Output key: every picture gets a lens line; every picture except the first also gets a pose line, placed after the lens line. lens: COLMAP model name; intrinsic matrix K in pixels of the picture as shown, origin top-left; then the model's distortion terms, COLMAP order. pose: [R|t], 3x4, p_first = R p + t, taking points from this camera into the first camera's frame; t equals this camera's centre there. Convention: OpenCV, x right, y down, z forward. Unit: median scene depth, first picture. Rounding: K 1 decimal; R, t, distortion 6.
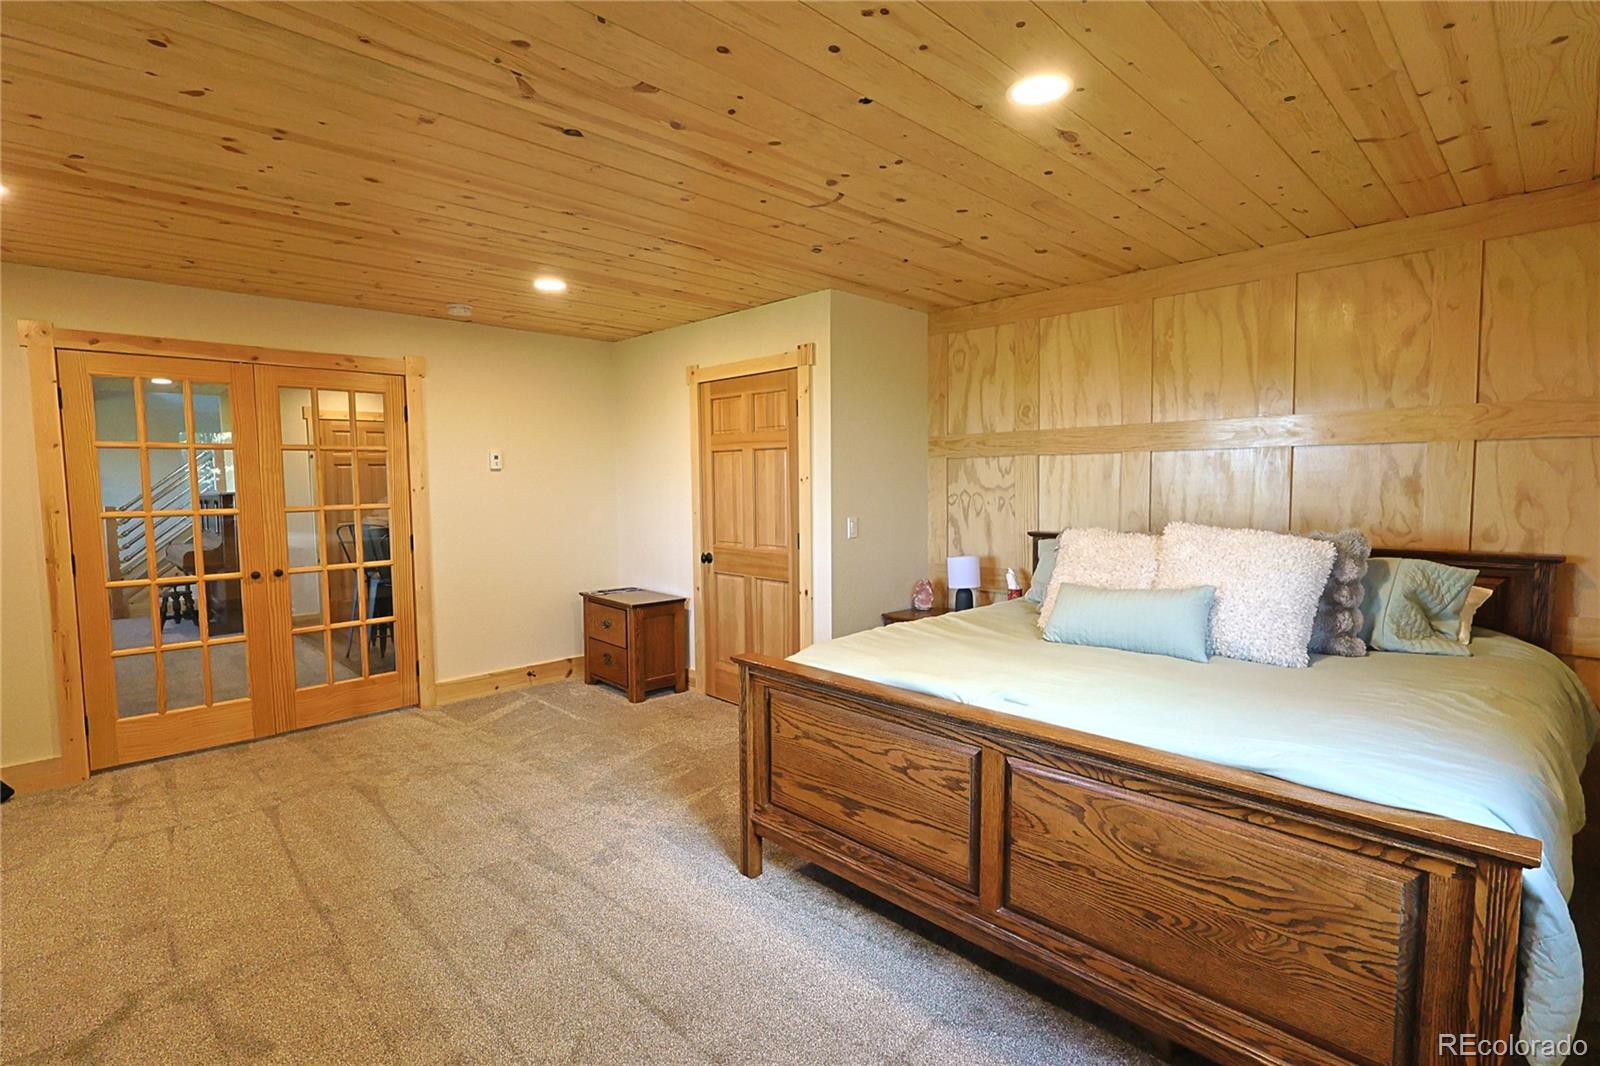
lens RADIAL K [[752.4, 0, 794.8], [0, 752.4, 533.7], [0, 0, 1]] dist [0.001127, -0.000126]
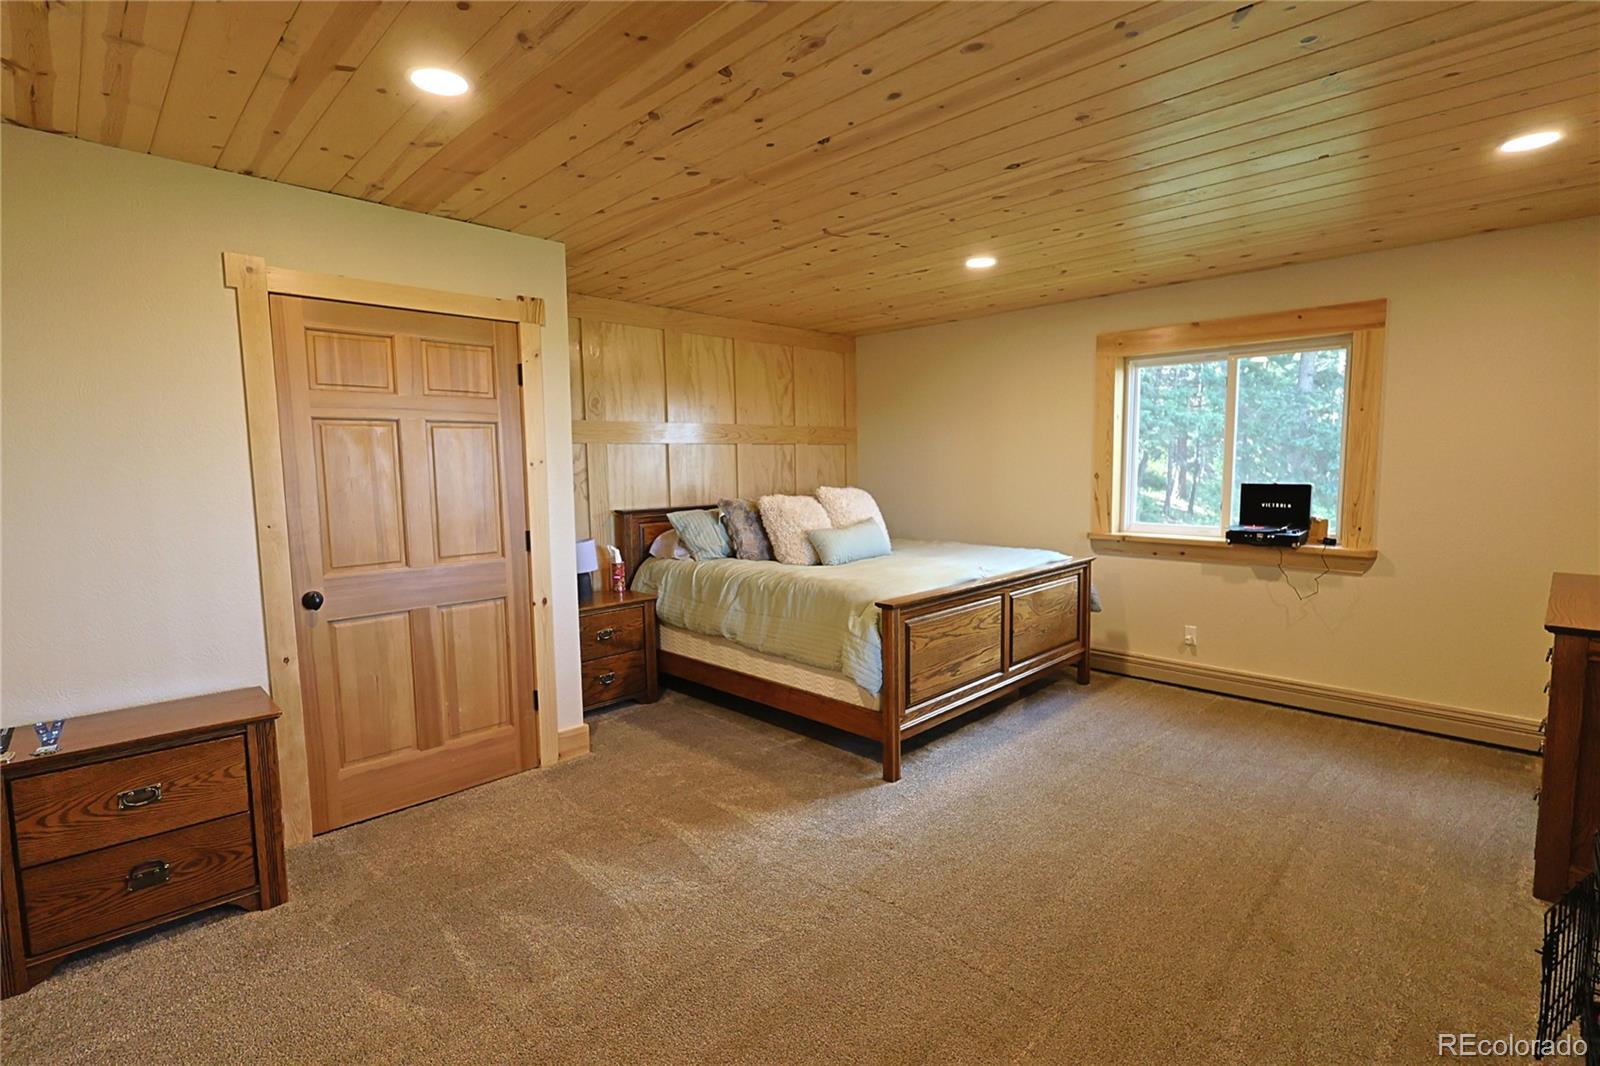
lens RADIAL K [[742.0, 0, 795.4], [0, 742.0, 532.7], [0, 0, 1]] dist [0.002382, 0.000213]
pose [[-0.004196, -0.086448, 0.996248, -1.088198], [0.086936, 0.992453, 0.086485, -0.058504], [-0.996205, 0.086972, 0.003351, 0.990371]]
